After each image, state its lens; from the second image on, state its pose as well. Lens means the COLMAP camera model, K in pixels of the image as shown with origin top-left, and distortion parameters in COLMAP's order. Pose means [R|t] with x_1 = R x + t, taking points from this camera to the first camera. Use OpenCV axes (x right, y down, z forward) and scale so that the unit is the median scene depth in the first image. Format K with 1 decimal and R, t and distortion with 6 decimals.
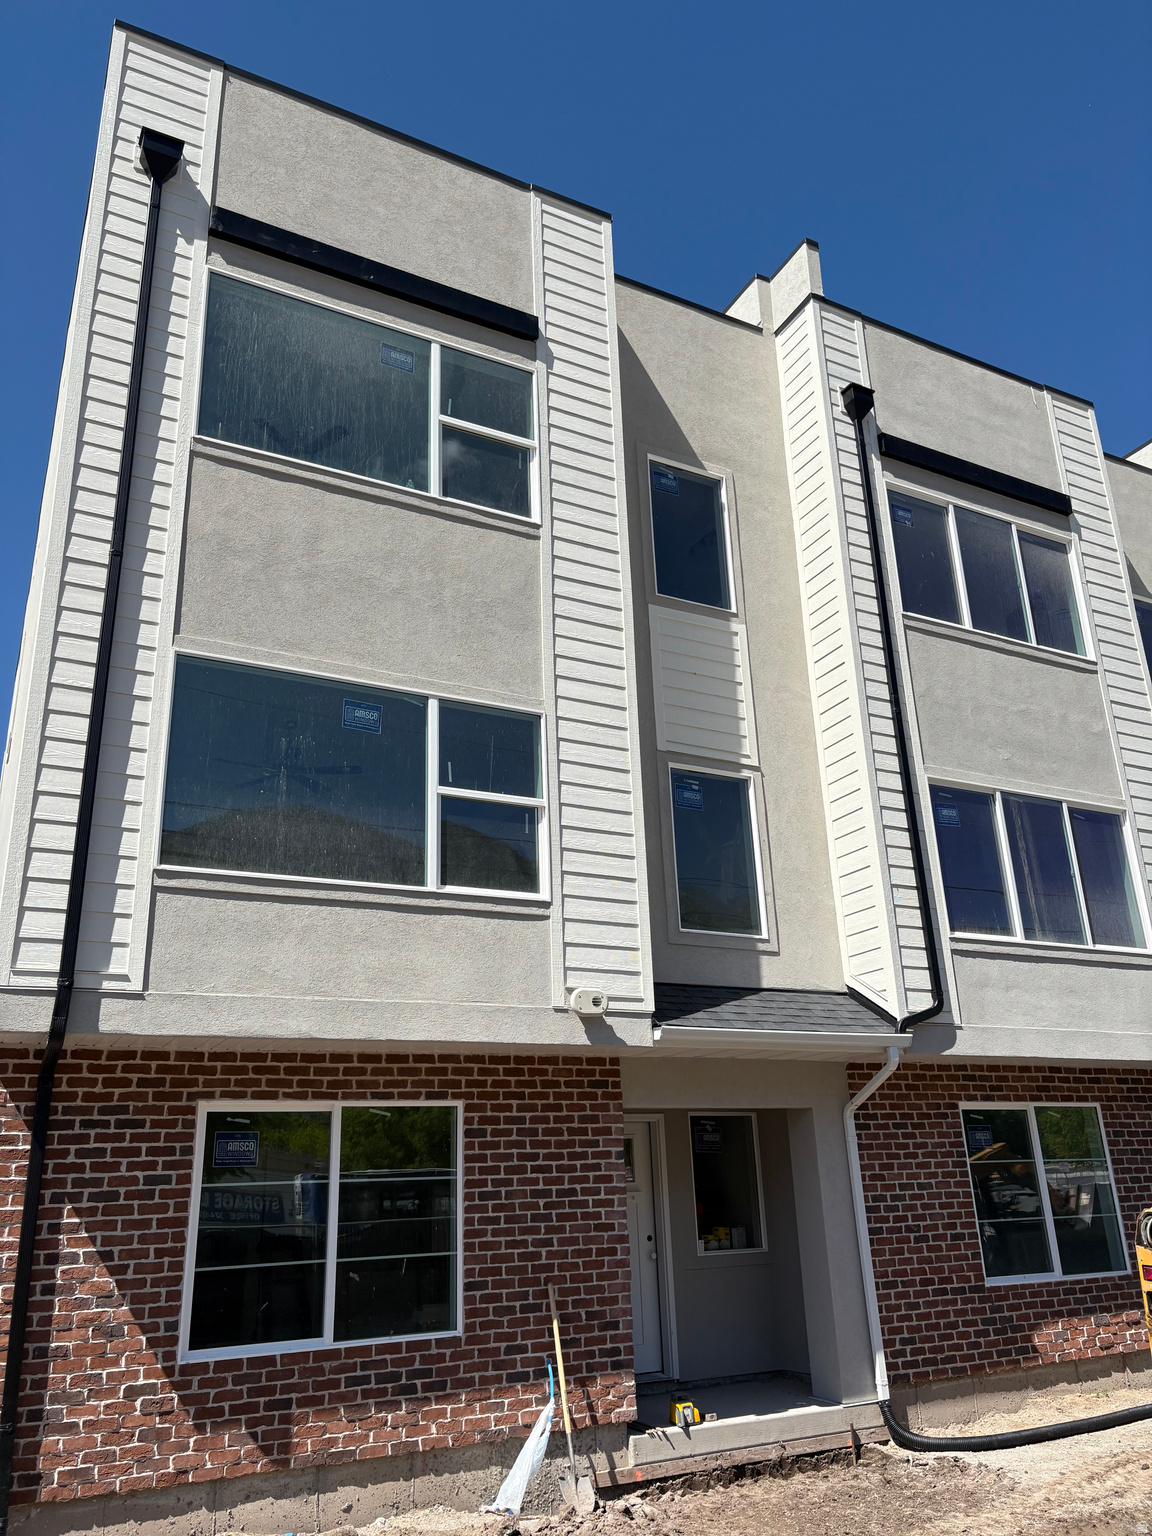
lens RADIAL K [[1143.6, 0, 560.3], [0, 1143.6, 776.7], [0, 0, 1]] dist [0.055876, -0.049012]
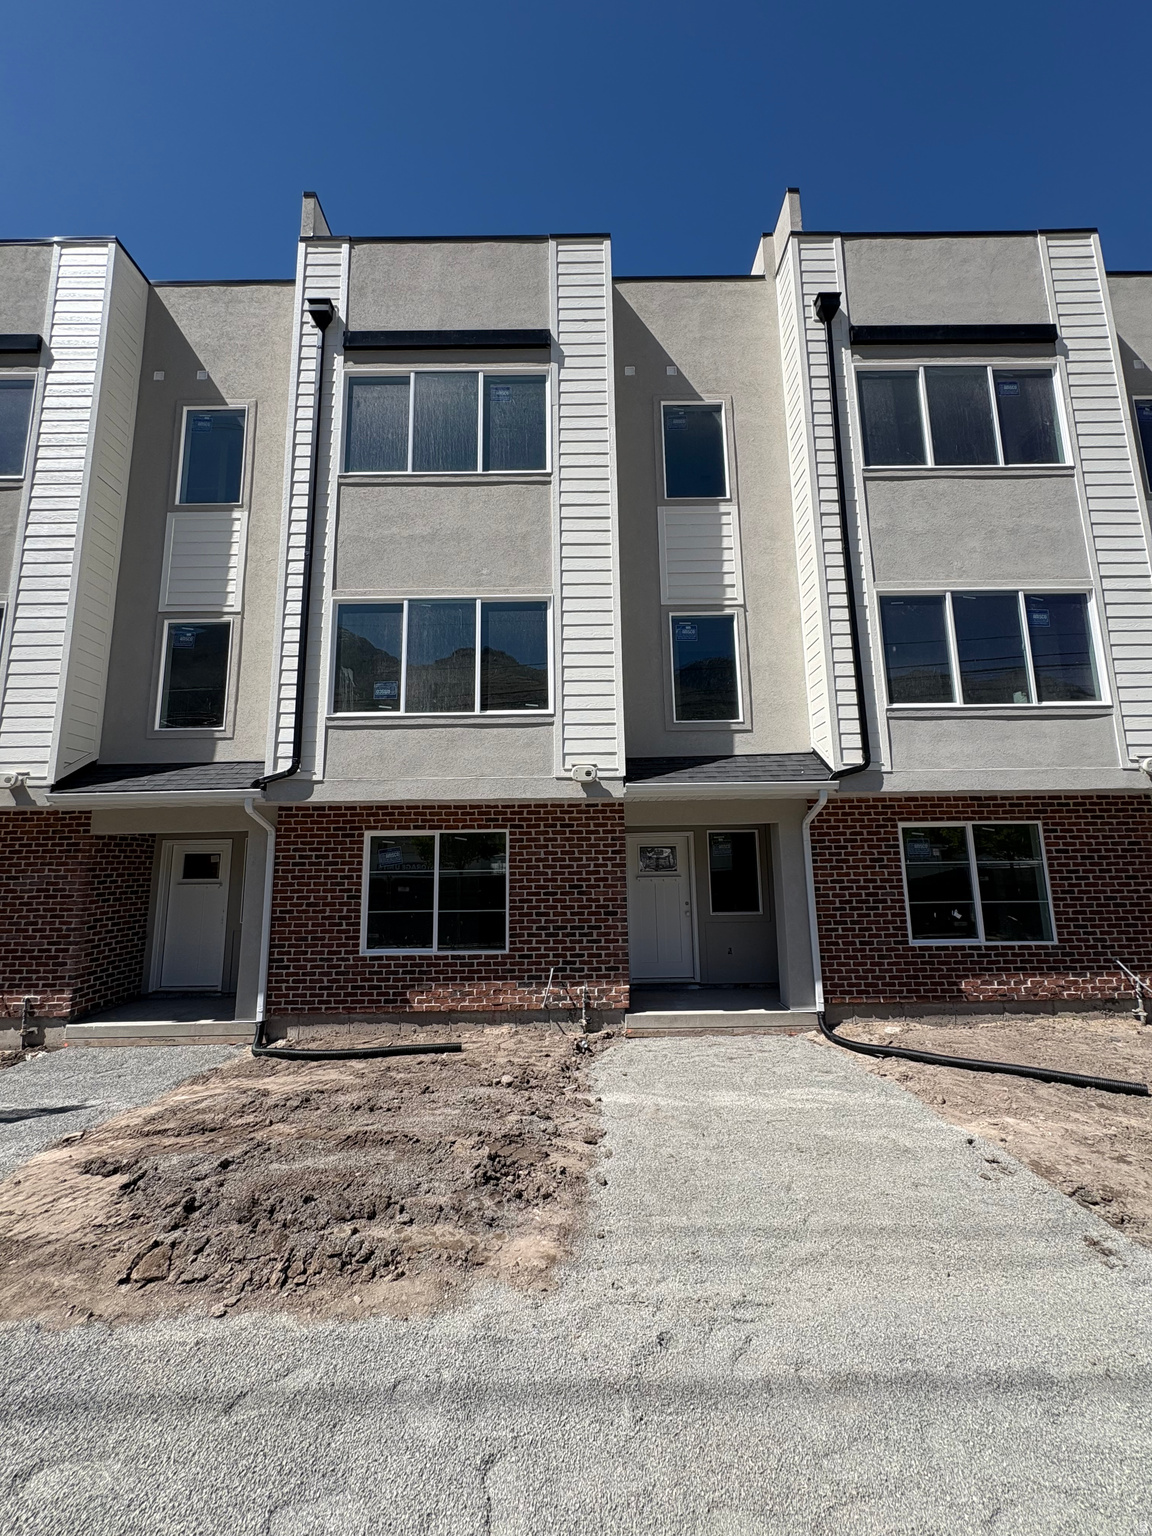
lens RADIAL K [[625.8, 0, 562.6], [0, 625.8, 776.1], [0, 0, 1]] dist [-0.000746, -0.001259]
pose [[0.888940, -0.055436, -0.454656, 0.368057], [0.140833, 0.977641, 0.156152, 0.053158], [0.435834, -0.202840, 0.876872, 0.183563]]
